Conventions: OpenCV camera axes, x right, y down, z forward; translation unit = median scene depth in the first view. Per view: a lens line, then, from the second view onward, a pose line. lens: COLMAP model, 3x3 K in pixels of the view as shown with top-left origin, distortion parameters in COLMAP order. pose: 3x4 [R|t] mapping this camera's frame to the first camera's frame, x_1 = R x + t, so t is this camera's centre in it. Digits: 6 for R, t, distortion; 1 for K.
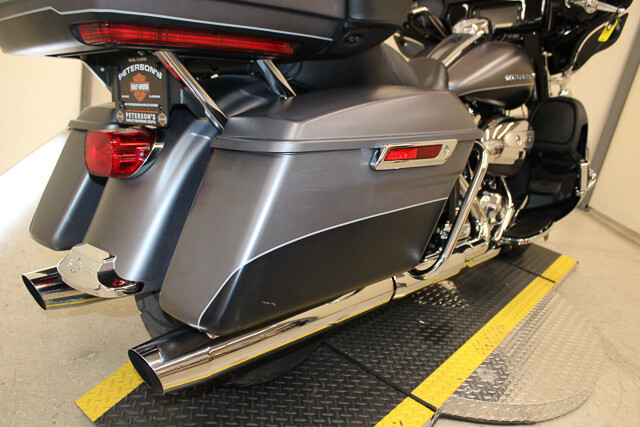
lens RADIAL K [[529.7, 0, 321.4], [0, 529.7, 215.3], [0, 0, 1]] dist [-0.084462, 0.024904]
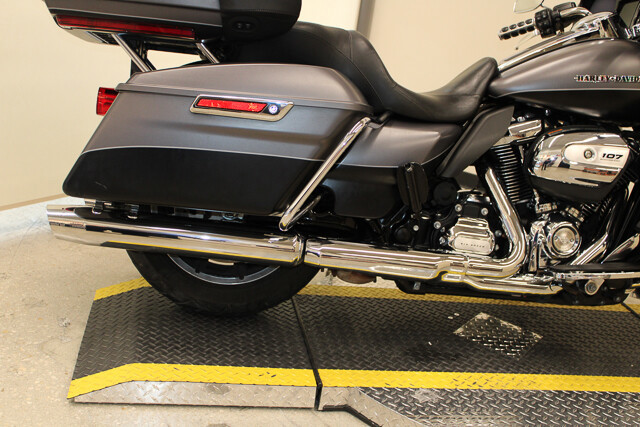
lens RADIAL K [[743.6, 0, 321.0], [0, 743.6, 213.5], [0, 0, 1]] dist [-0.095090, 0.000000]
pose [[0.720625, 0.125410, -0.681889, 1.099606], [-0.232352, 0.970315, -0.067095, 0.146999], [0.653233, 0.206788, 0.728372, -0.089148]]
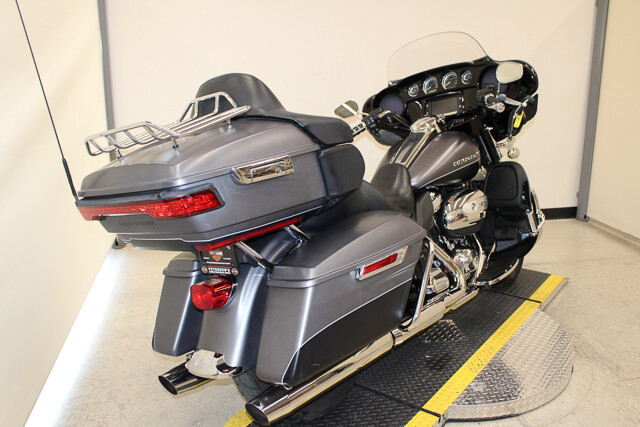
lens RADIAL K [[605.2, 0, 318.8], [0, 605.2, 218.2], [0, 0, 1]] dist [-0.080448, 0.000000]
pose [[0.980753, -0.192058, -0.035184, 0.050966], [0.189741, 0.979978, -0.060344, -0.124795], [0.046069, 0.052507, 0.997557, -0.680133]]
